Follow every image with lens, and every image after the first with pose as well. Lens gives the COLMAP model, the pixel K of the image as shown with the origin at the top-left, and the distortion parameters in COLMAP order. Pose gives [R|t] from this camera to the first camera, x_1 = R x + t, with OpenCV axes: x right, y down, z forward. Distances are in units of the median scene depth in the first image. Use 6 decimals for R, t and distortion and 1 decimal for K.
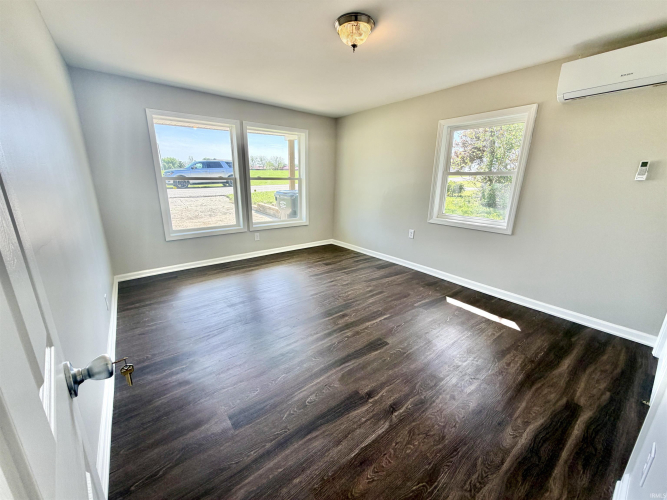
lens RADIAL K [[266.4, 0, 332.8], [0, 266.4, 250.5], [0, 0, 1]] dist [0.000601, 0.000417]
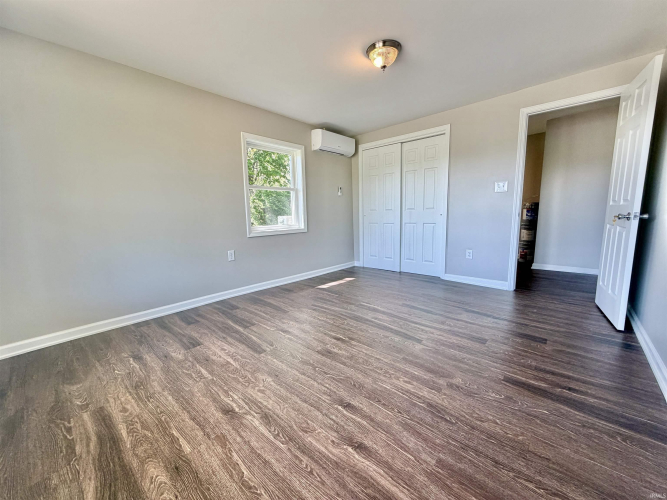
lens RADIAL K [[266.4, 0, 333.3], [0, 266.4, 248.6], [0, 0, 1]] dist [0.000601, 0.000417]
pose [[-0.182954, -0.135578, 0.973728, -0.600533], [0.278237, 0.942811, 0.183551, -0.155098], [-0.942927, 0.304509, -0.134768, 0.853830]]
